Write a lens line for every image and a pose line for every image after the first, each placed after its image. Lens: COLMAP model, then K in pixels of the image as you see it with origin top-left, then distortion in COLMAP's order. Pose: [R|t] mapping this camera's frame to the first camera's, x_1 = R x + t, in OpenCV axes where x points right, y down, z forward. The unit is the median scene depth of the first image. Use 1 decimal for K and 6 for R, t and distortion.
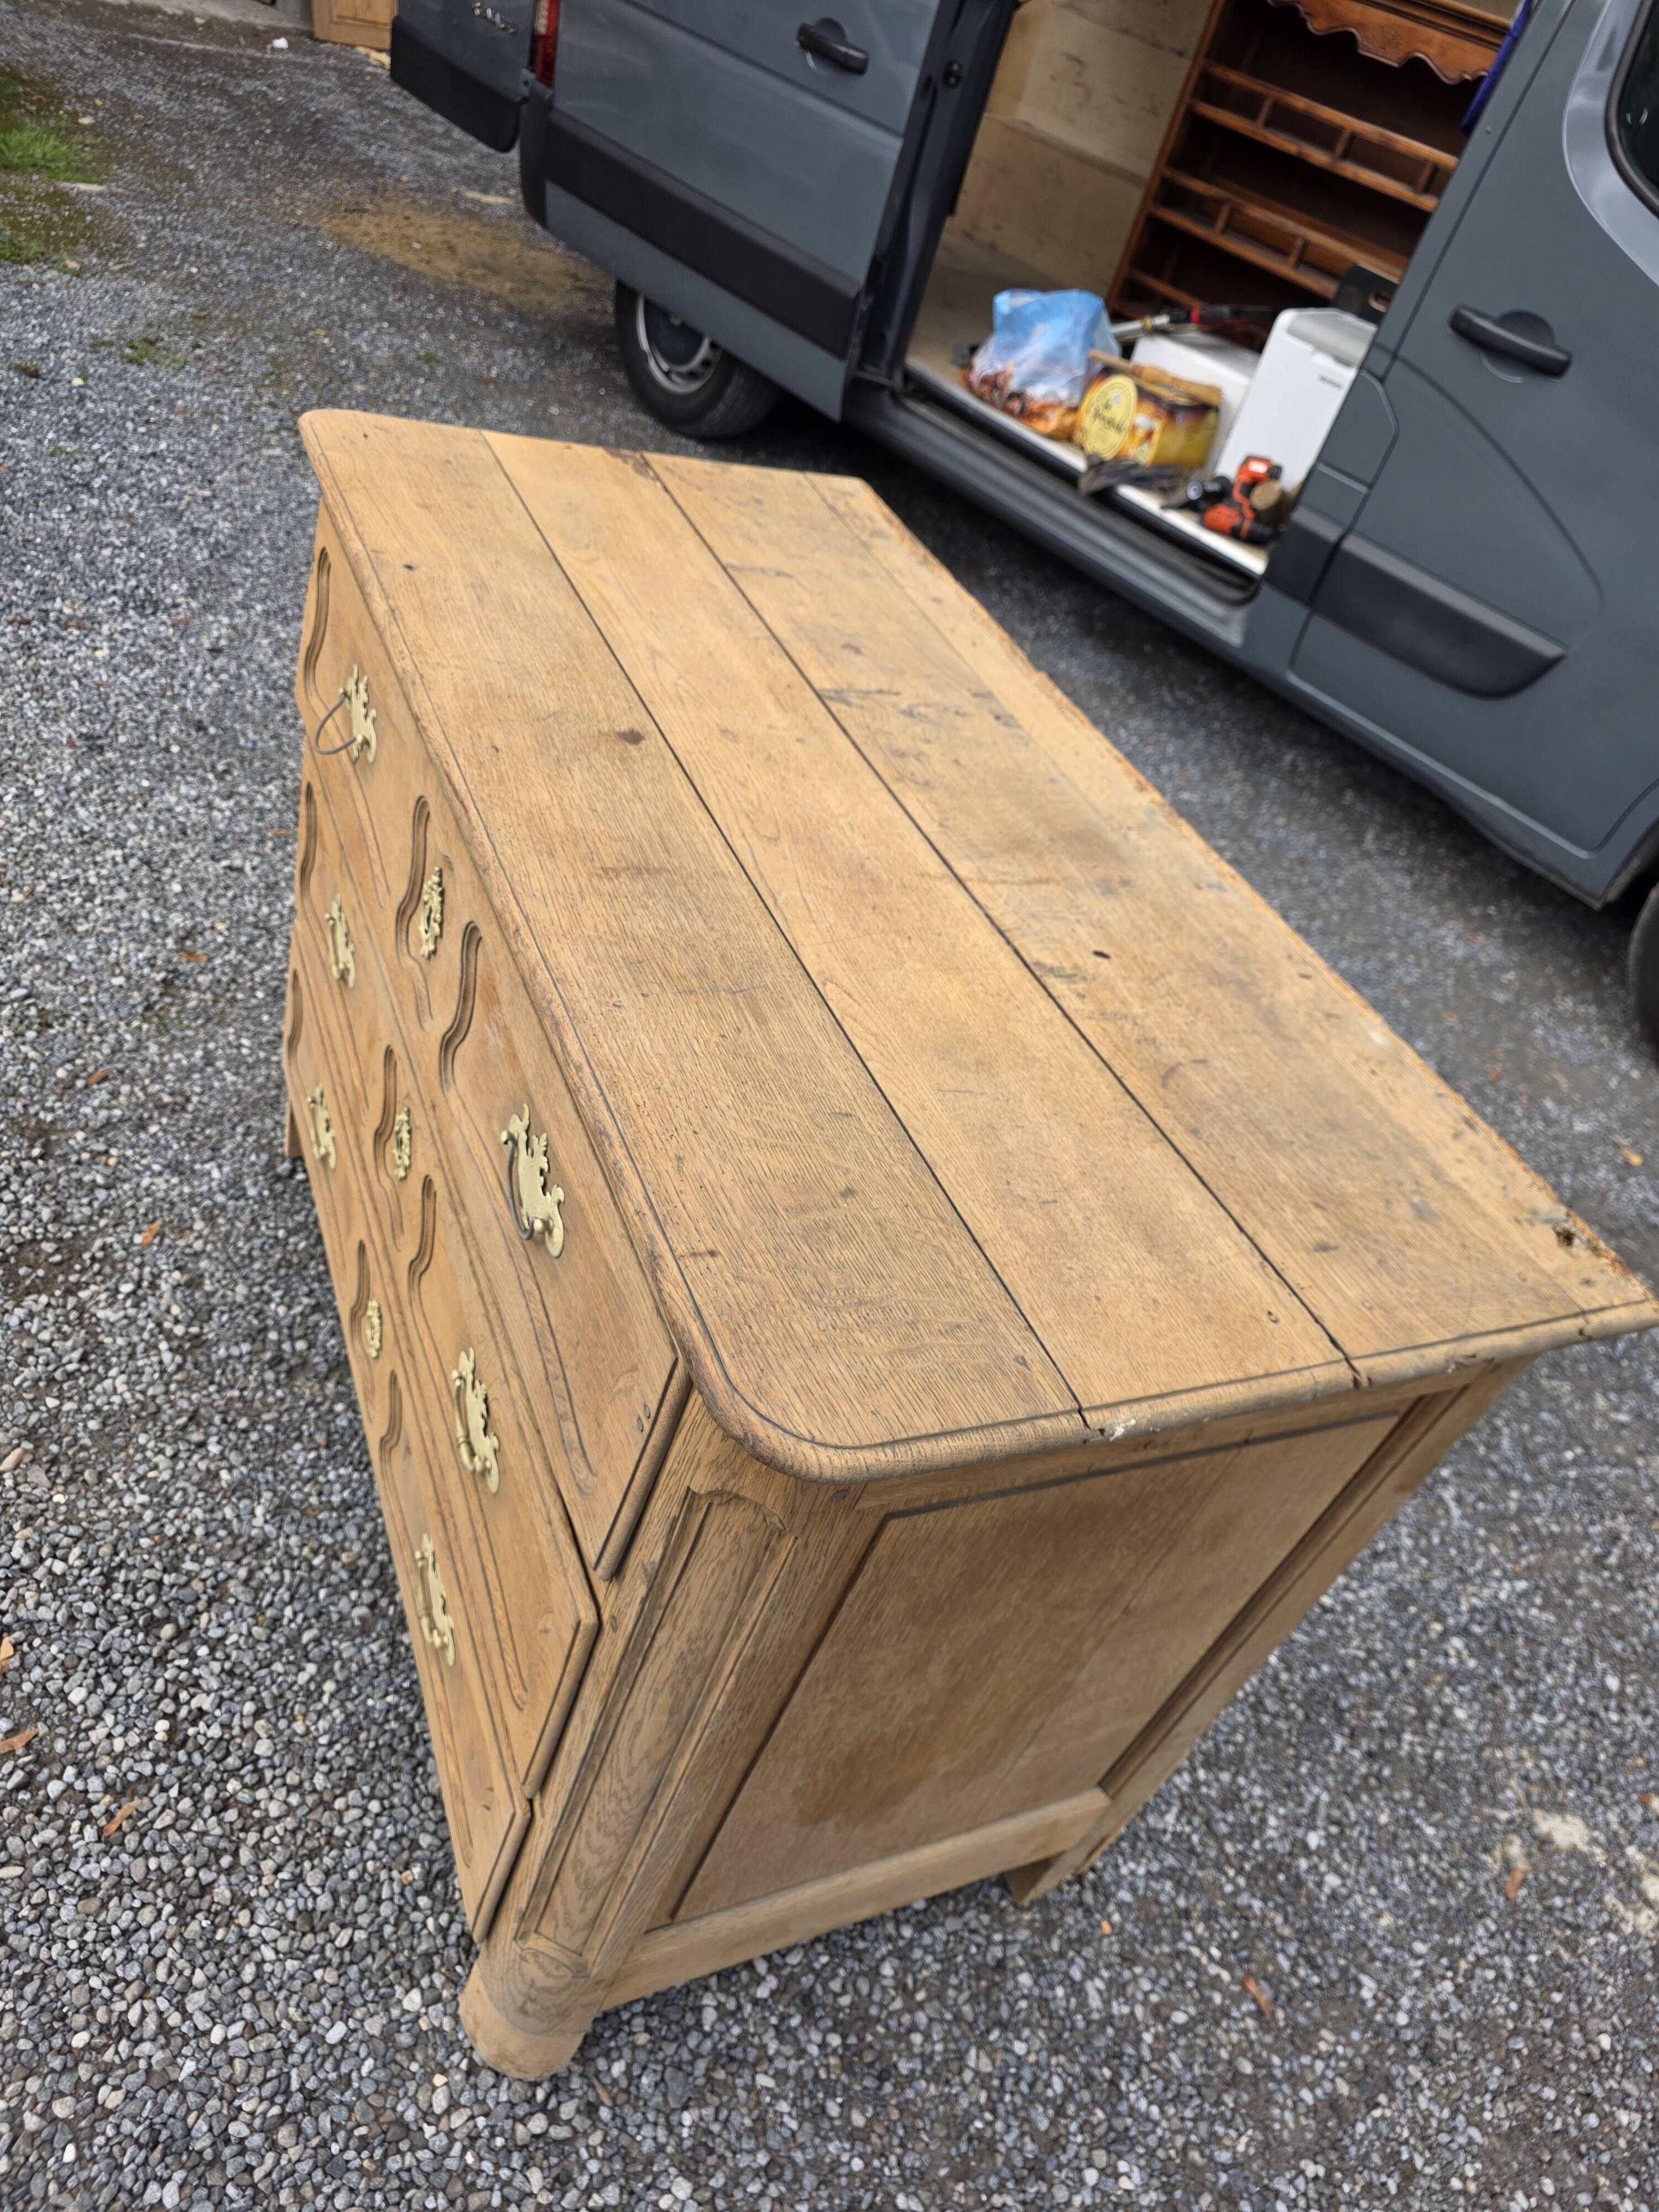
lens RADIAL K [[1494.5, 0, 825.8], [0, 1494.5, 1104.8], [0, 0, 1]] dist [0.009462, -0.005724]
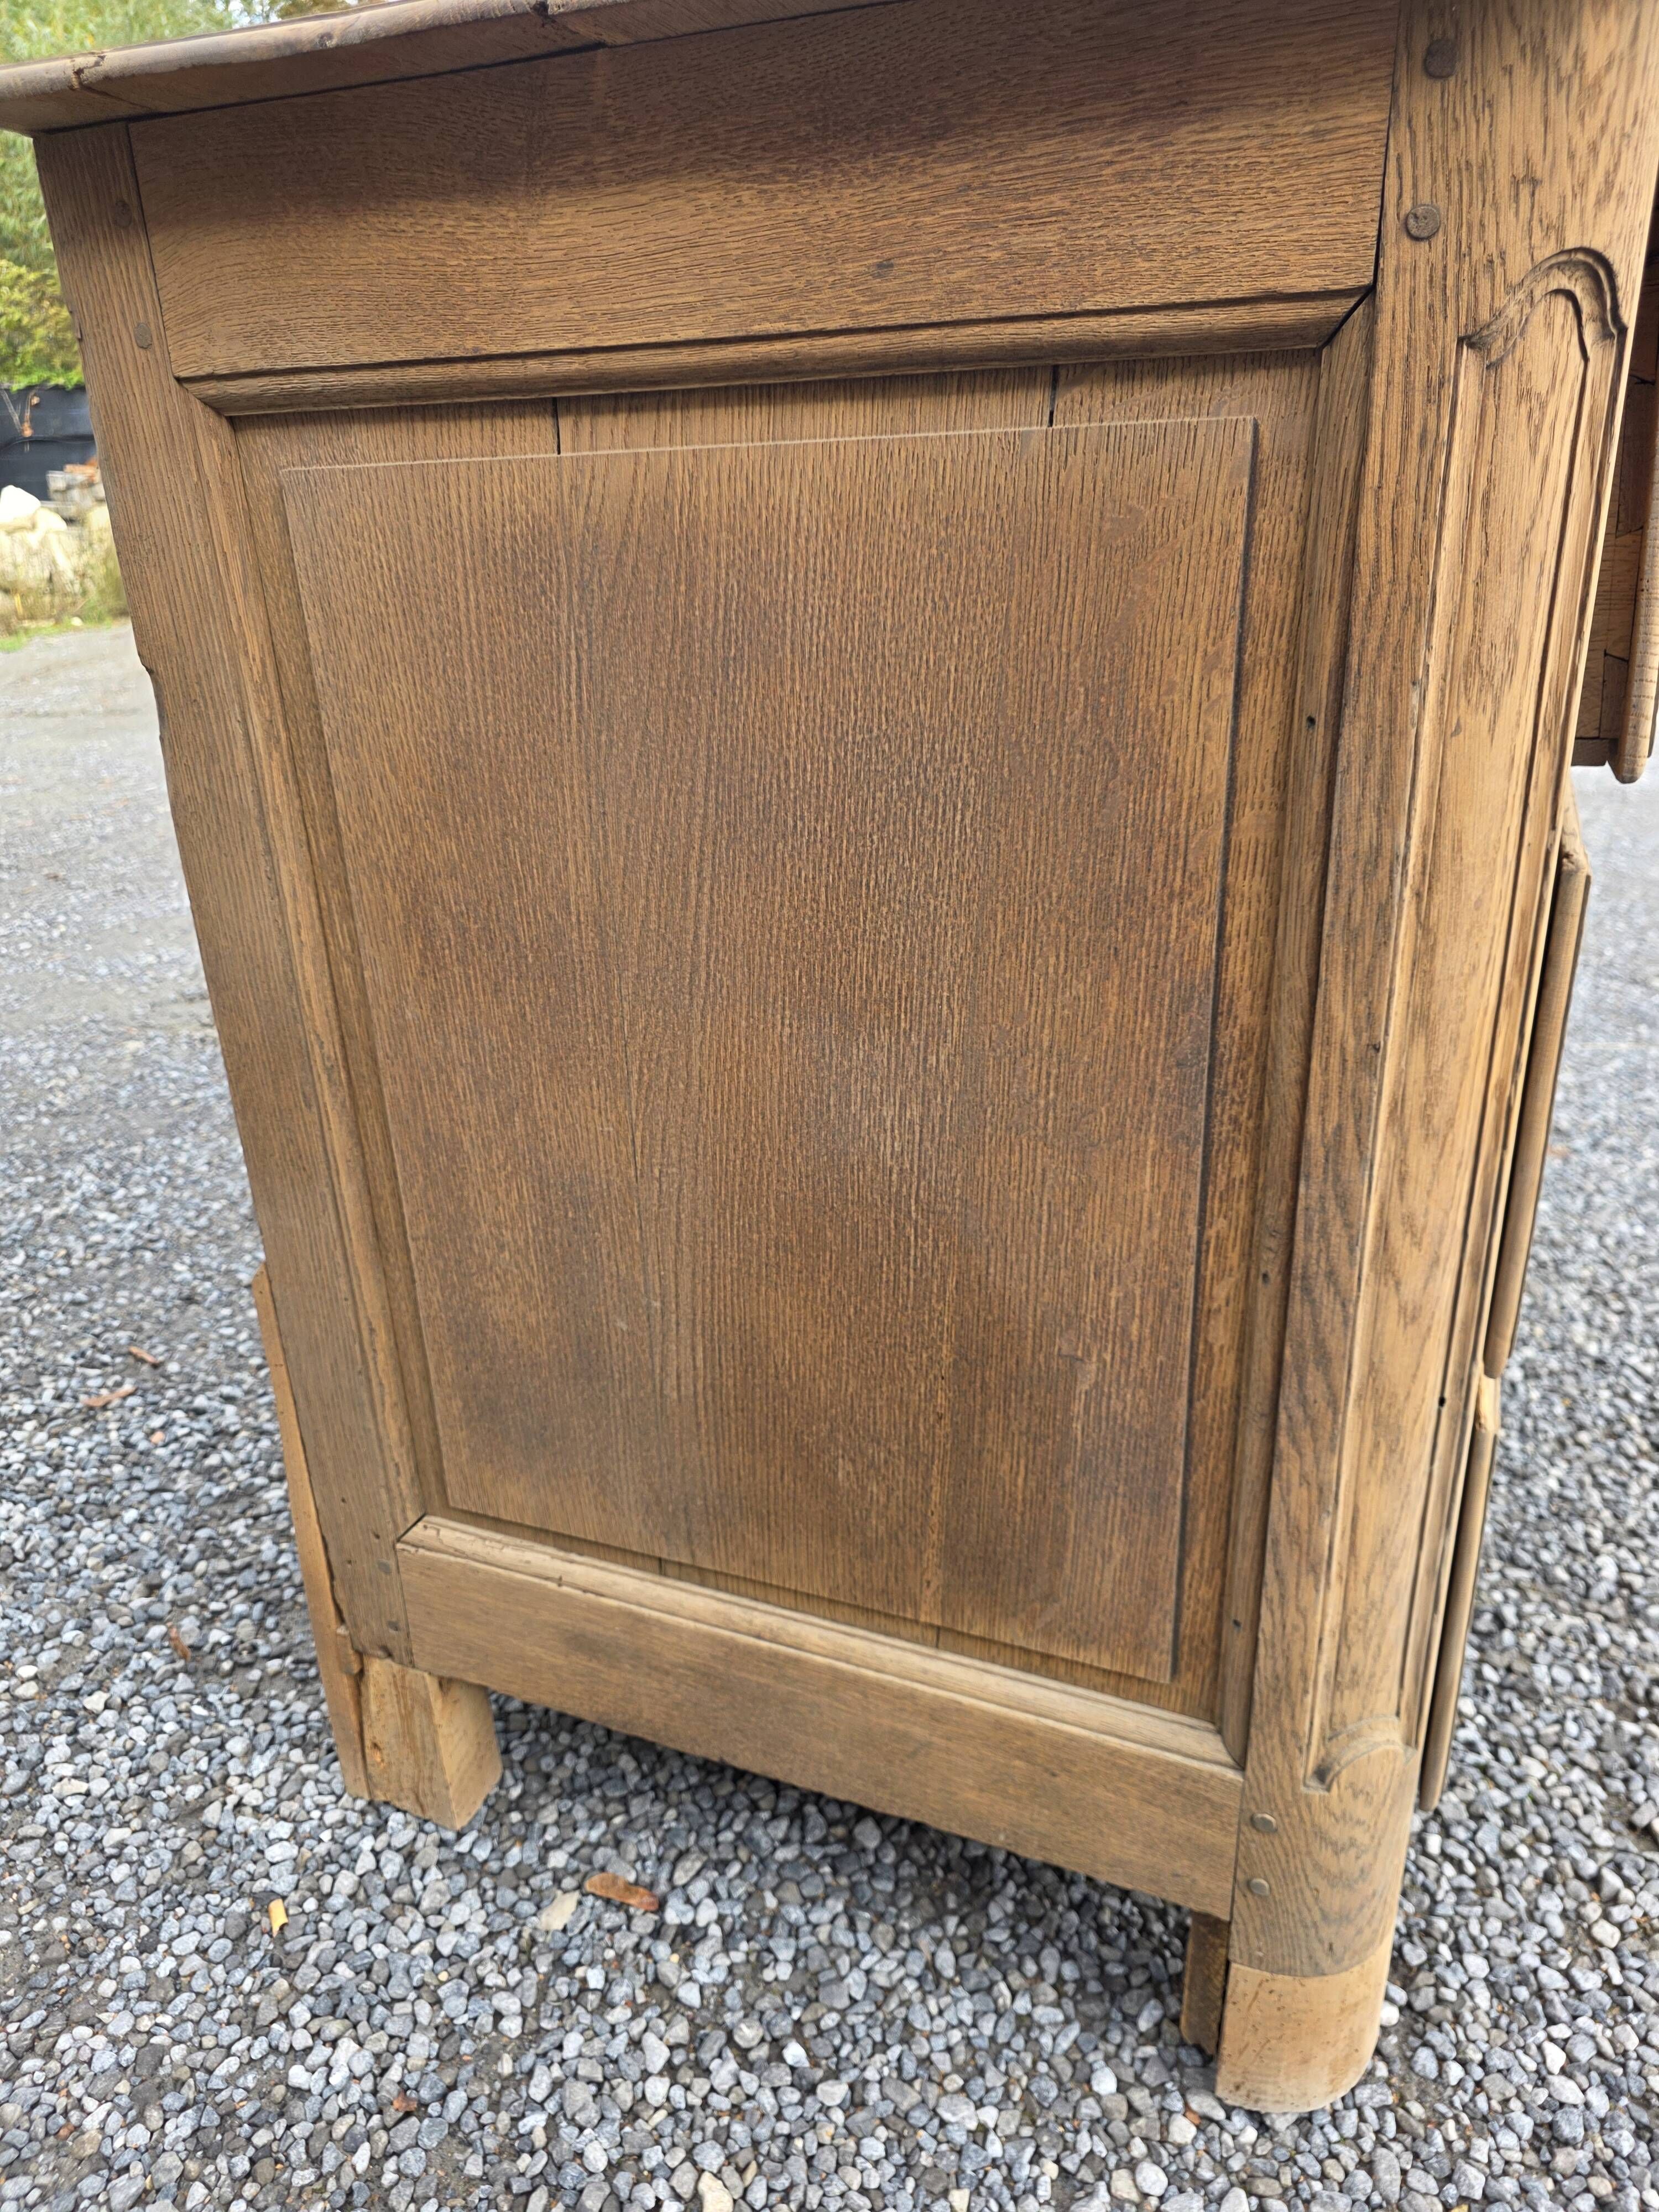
lens RADIAL K [[1497.9, 0, 806.5], [0, 1497.9, 1100.3], [0, 0, 1]] dist [0.013246, -0.010565]
pose [[-0.680790, -0.491573, 0.543030, -0.509379], [0.347673, 0.435663, 0.830254, -0.672559], [-0.644708, 0.754025, -0.125689, 1.384042]]
